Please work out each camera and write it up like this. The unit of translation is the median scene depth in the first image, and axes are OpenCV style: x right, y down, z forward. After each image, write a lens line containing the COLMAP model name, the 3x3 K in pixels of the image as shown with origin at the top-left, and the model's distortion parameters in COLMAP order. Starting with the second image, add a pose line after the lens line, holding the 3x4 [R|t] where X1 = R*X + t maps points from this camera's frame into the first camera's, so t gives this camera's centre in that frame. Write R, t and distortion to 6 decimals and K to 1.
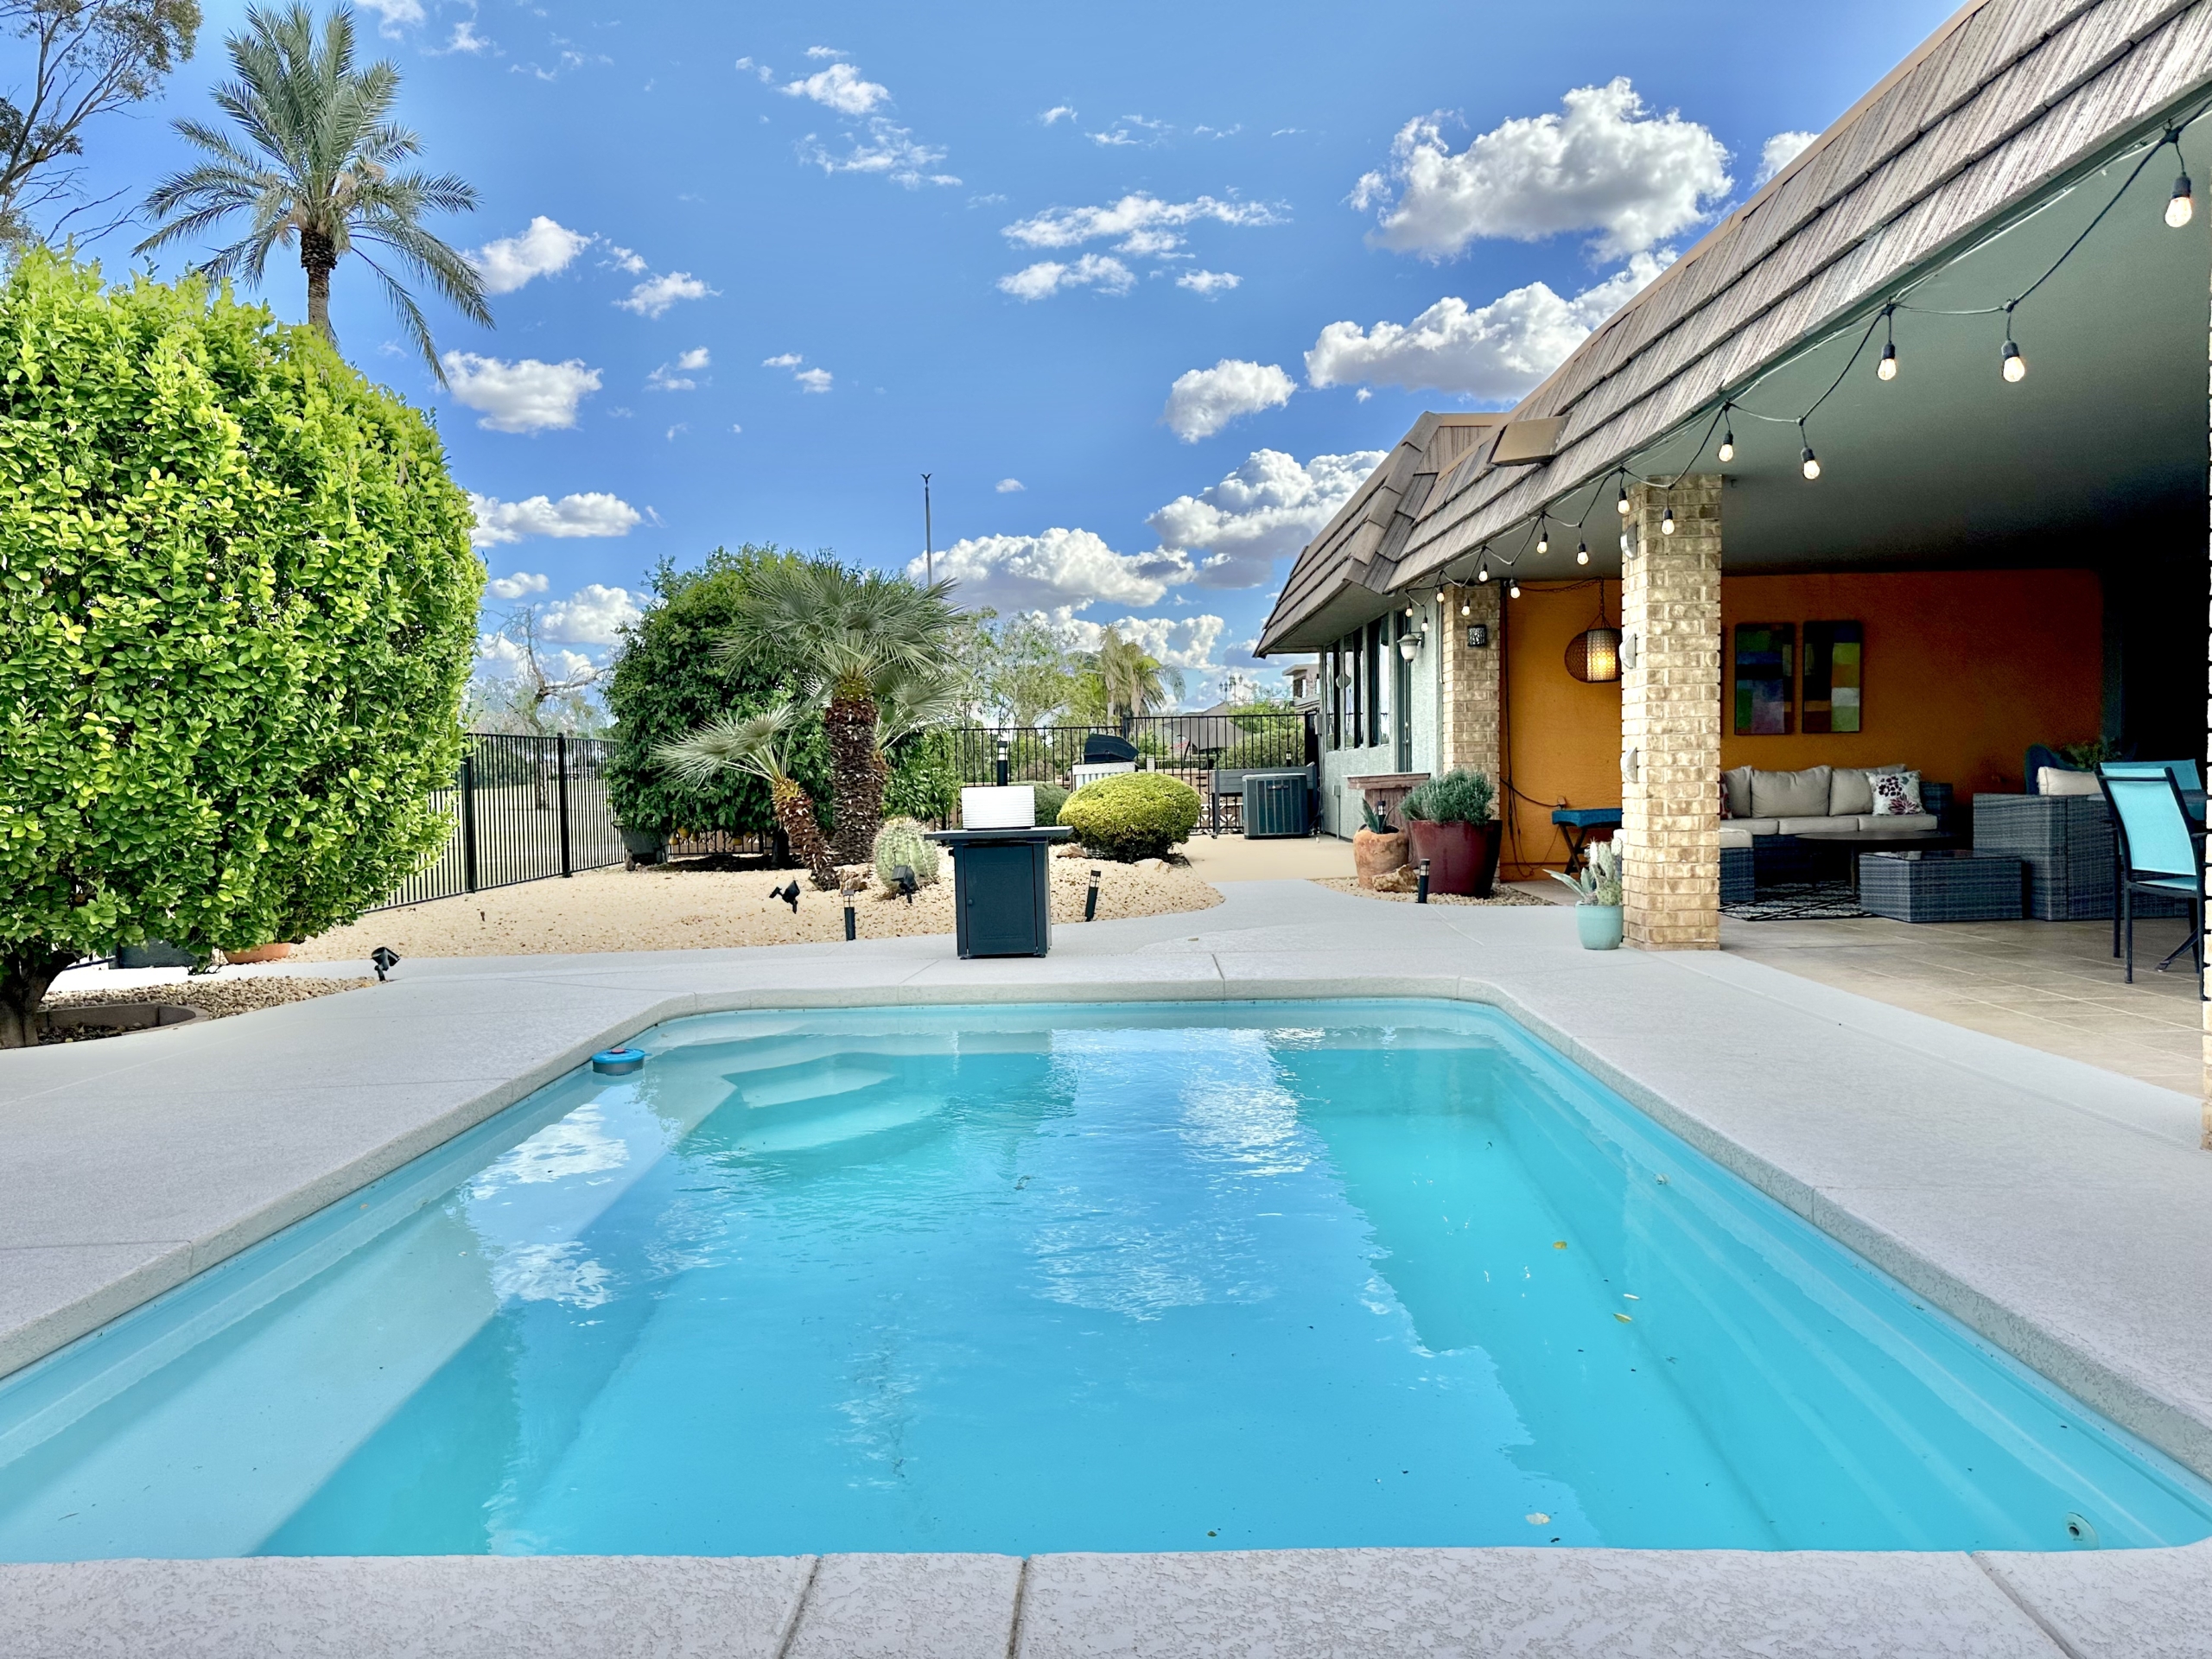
lens RADIAL K [[1548.2, 0, 1095.3], [0, 1548.2, 842.3], [0, 0, 1]] dist [0.048349, -0.029302]
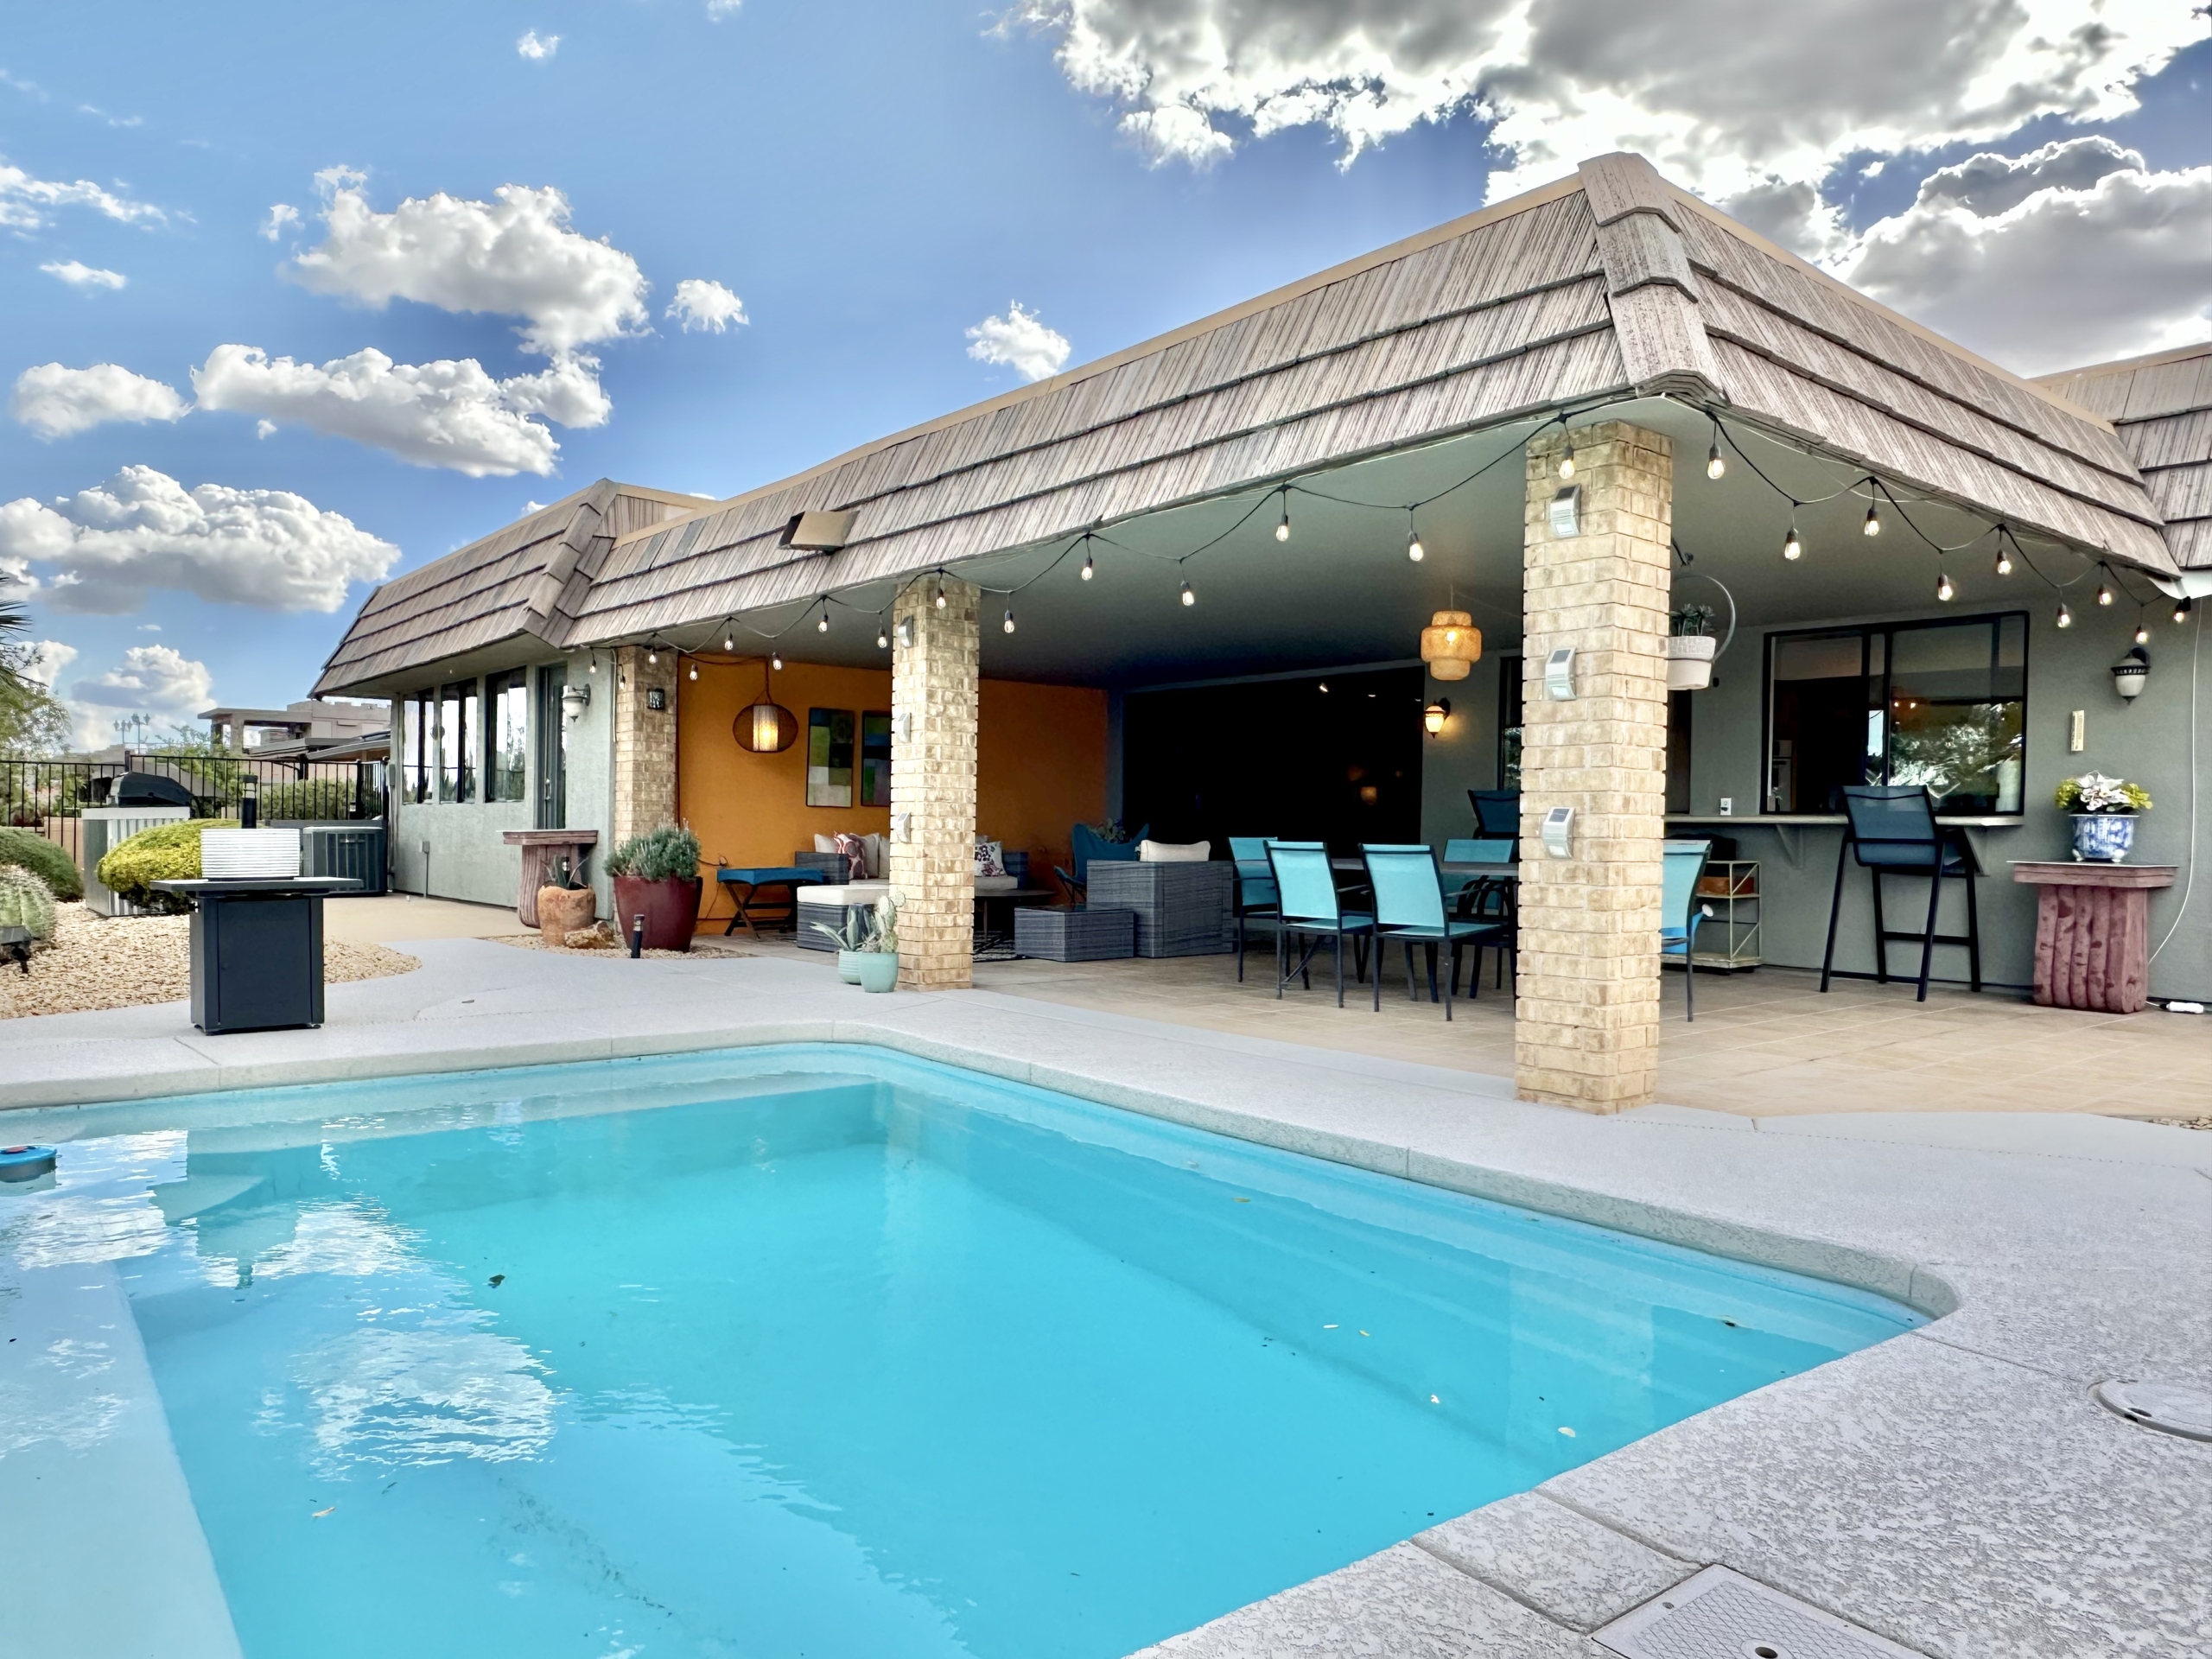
lens RADIAL K [[1485.6, 0, 1093.4], [0, 1485.6, 825.4], [0, 0, 1]] dist [0.008494, -0.010293]
pose [[0.773894, 0.032946, 0.632458, -0.198708], [0.000974, 0.998583, -0.053209, 0.005318], [-0.633315, 0.041794, 0.772765, 0.067432]]
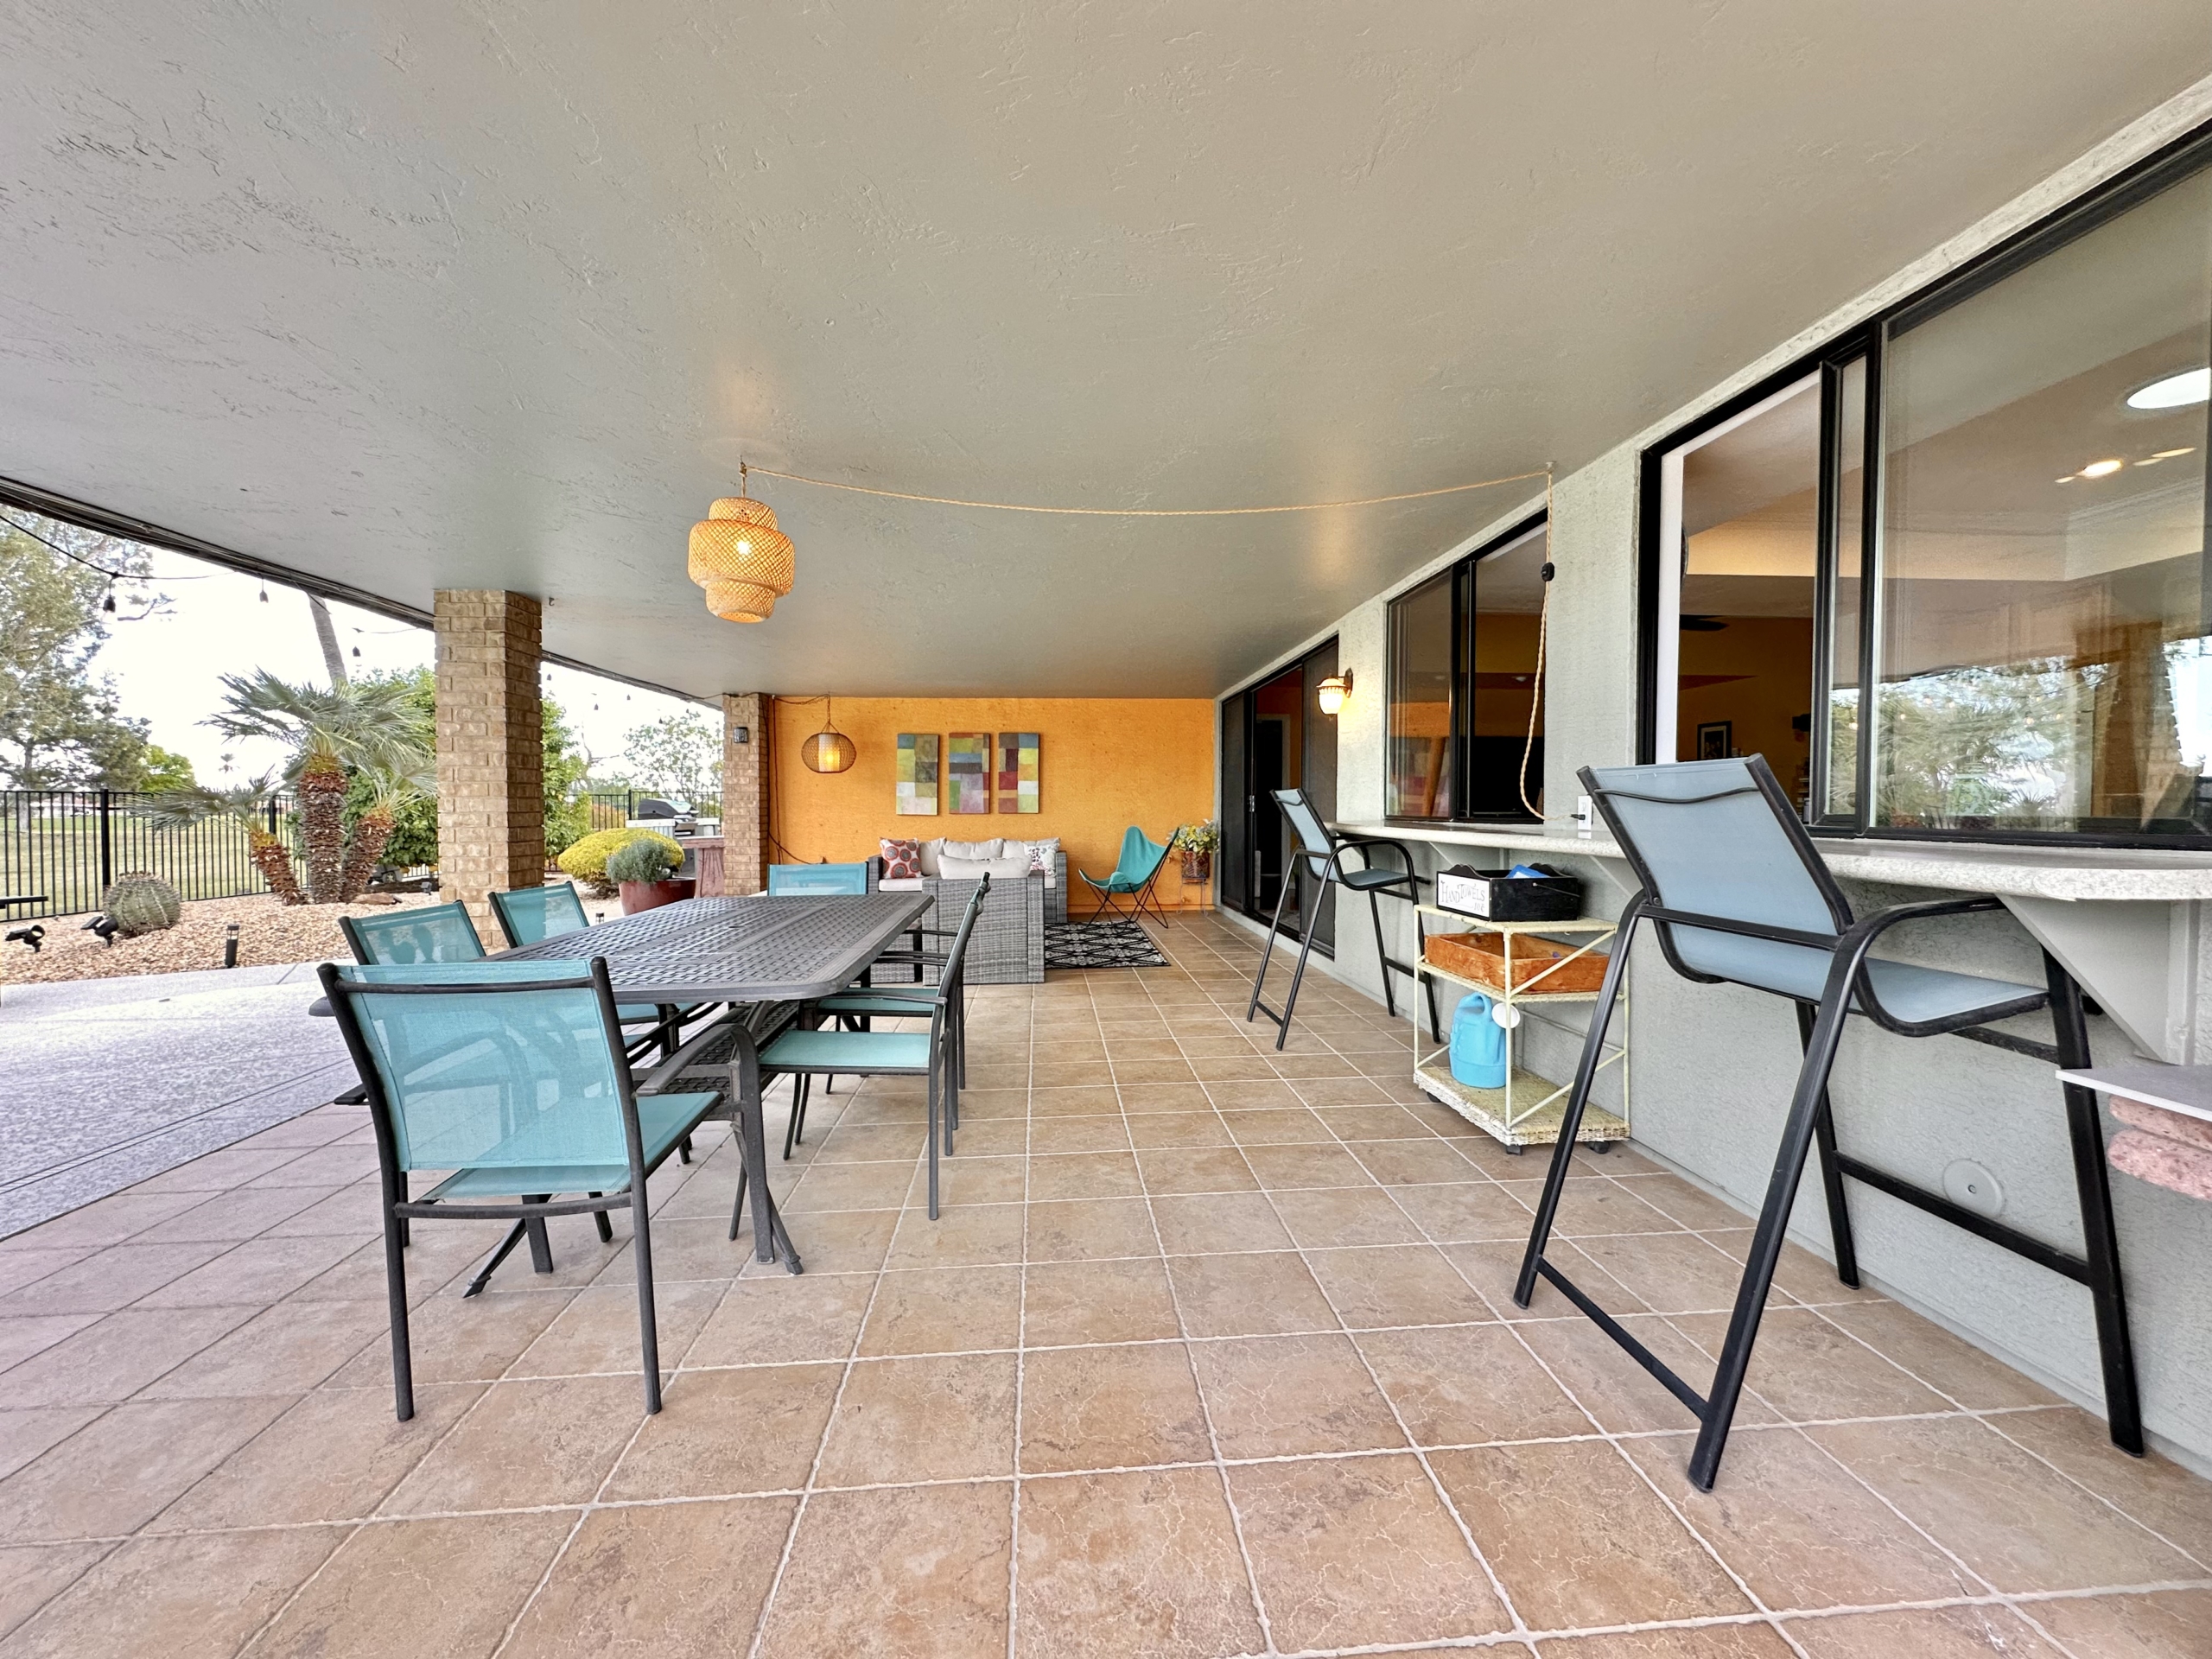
lens RADIAL K [[882.9, 0, 1093.7], [0, 882.9, 829.8], [0, 0, 1]] dist [0.003574, 0.000257]
pose [[0.996712, 0.017928, 0.079022, 0.634595], [-0.015958, 0.999548, -0.025488, -0.049322], [-0.079444, 0.024143, 0.996547, 0.294678]]
